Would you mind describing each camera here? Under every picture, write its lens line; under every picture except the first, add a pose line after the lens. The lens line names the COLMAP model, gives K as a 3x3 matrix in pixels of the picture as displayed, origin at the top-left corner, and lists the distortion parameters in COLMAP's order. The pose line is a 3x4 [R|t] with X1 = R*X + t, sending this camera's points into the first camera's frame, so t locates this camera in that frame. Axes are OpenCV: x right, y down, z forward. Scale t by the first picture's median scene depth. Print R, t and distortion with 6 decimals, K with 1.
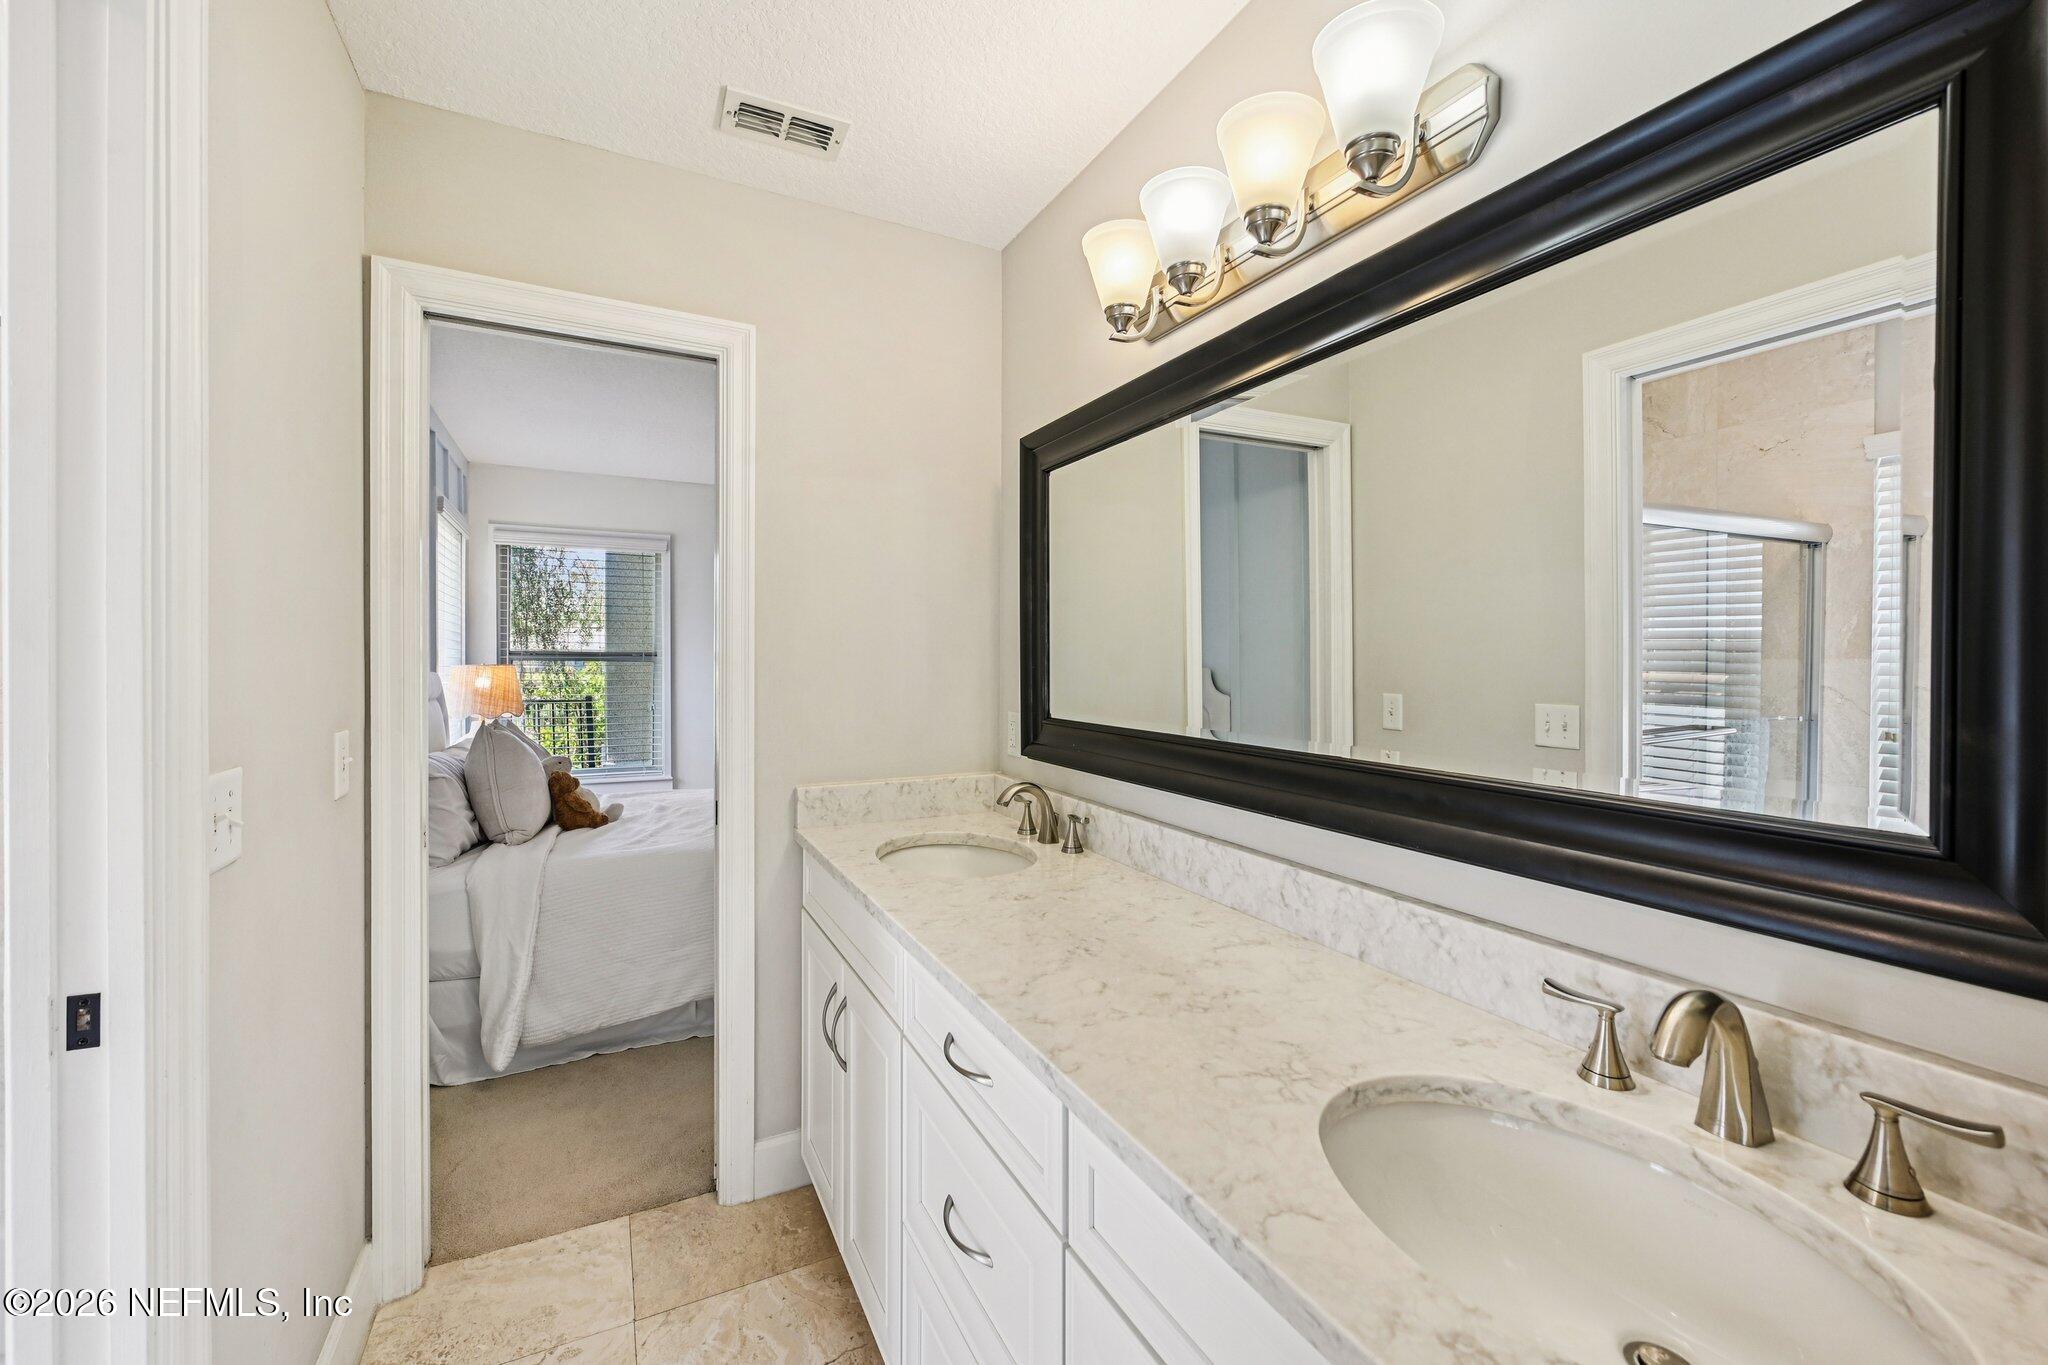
lens RADIAL K [[812.5, 0, 1022.6], [0, 812.5, 661.6], [0, 0, 1]] dist [-0.000206, 0.000907]
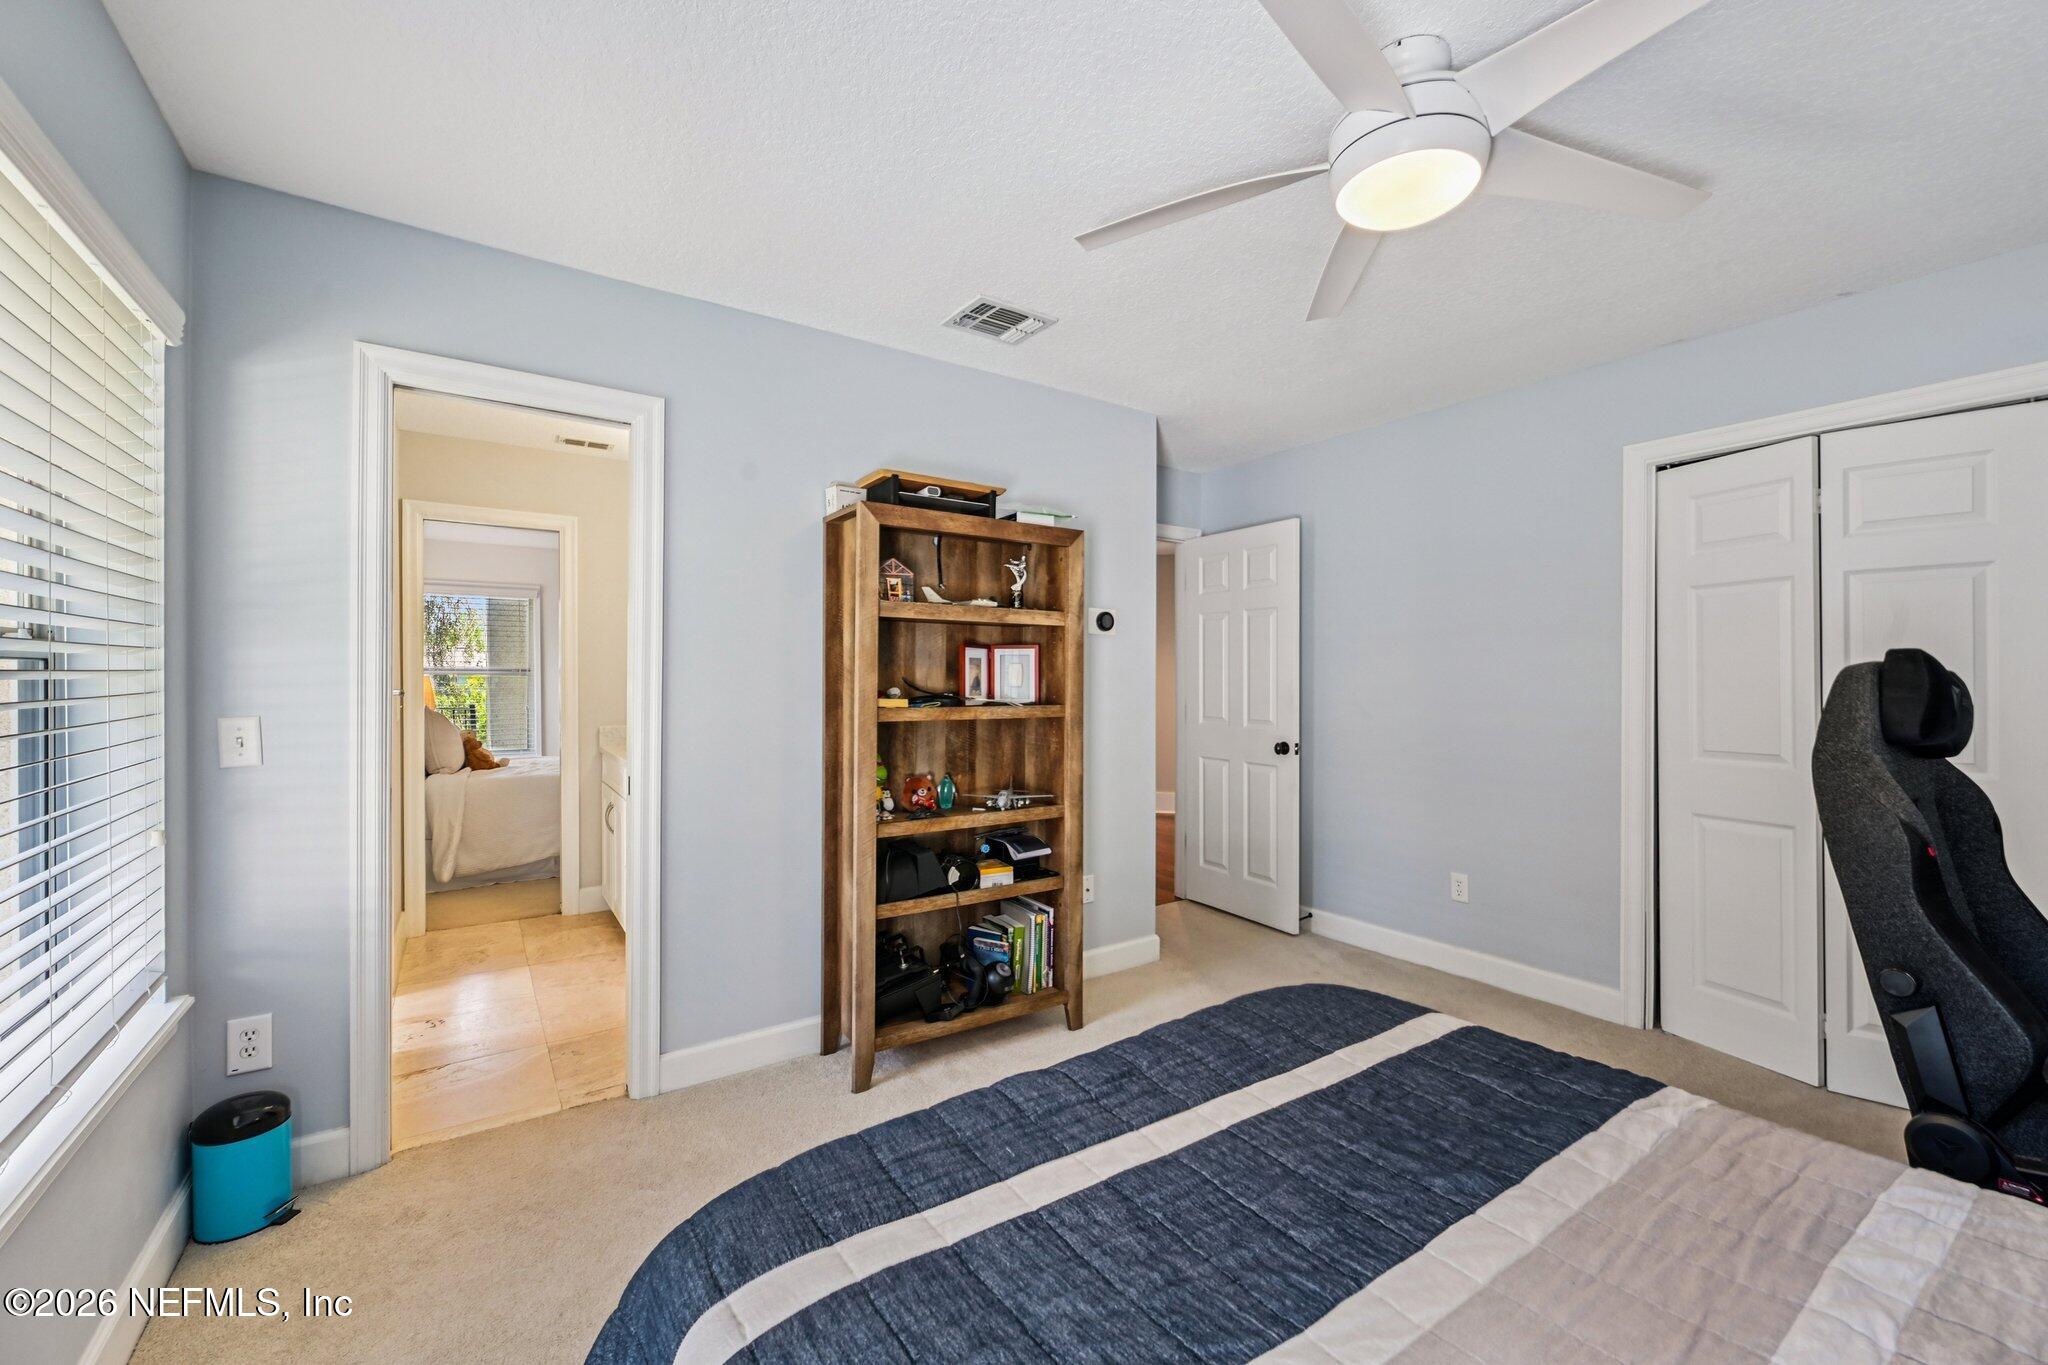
lens RADIAL K [[812.5, 0, 1019.8], [0, 812.5, 685.2], [0, 0, 1]] dist [-0.000206, 0.000907]
pose [[0.992888, -0.003527, 0.118997, 0.401348], [0.003016, 0.999985, 0.004468, 0.024636], [-0.119011, -0.004078, 0.992885, -0.892398]]
